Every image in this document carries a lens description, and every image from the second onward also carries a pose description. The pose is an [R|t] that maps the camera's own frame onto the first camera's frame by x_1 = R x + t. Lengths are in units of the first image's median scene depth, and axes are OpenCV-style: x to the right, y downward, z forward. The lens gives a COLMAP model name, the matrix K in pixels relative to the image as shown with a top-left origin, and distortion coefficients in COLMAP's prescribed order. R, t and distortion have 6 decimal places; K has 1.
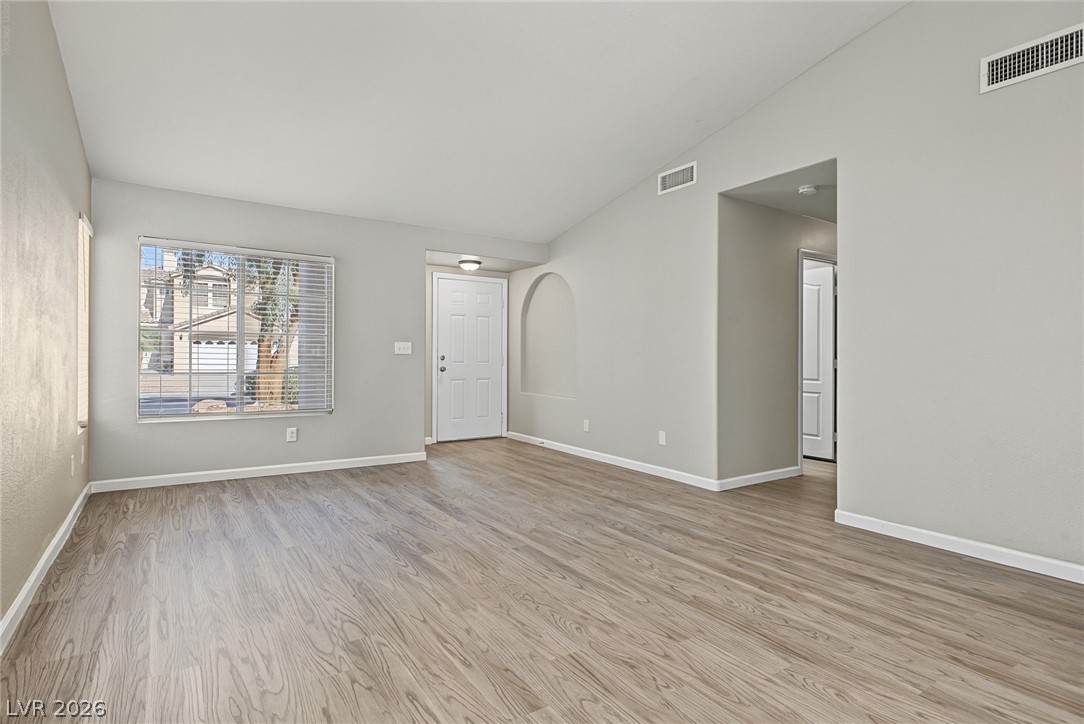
lens RADIAL K [[558.3, 0, 511.7], [0, 558.3, 357.8], [0, 0, 1]] dist [0.020528, -0.010076]
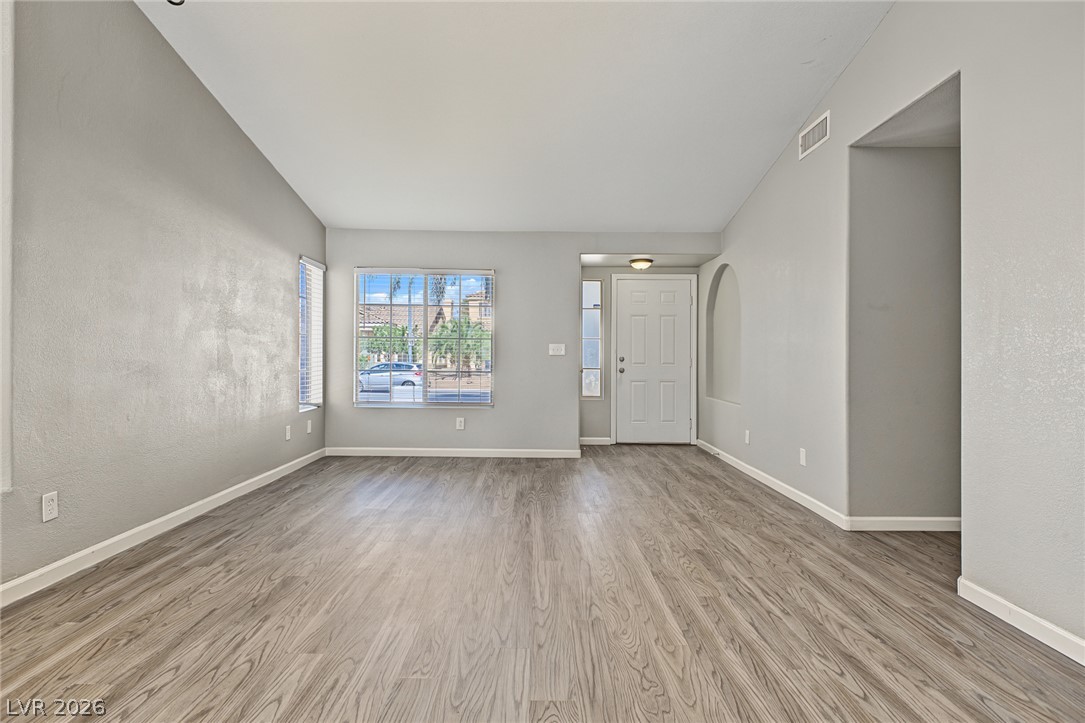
lens RADIAL K [[558.8, 0, 517.9], [0, 558.8, 366.5], [0, 0, 1]] dist [0.020528, -0.010076]
pose [[0.838955, 0.009832, -0.544112, 0.499431], [-0.003543, 0.999914, 0.012605, 0.002447], [0.544189, -0.008647, 0.838918, 0.117311]]
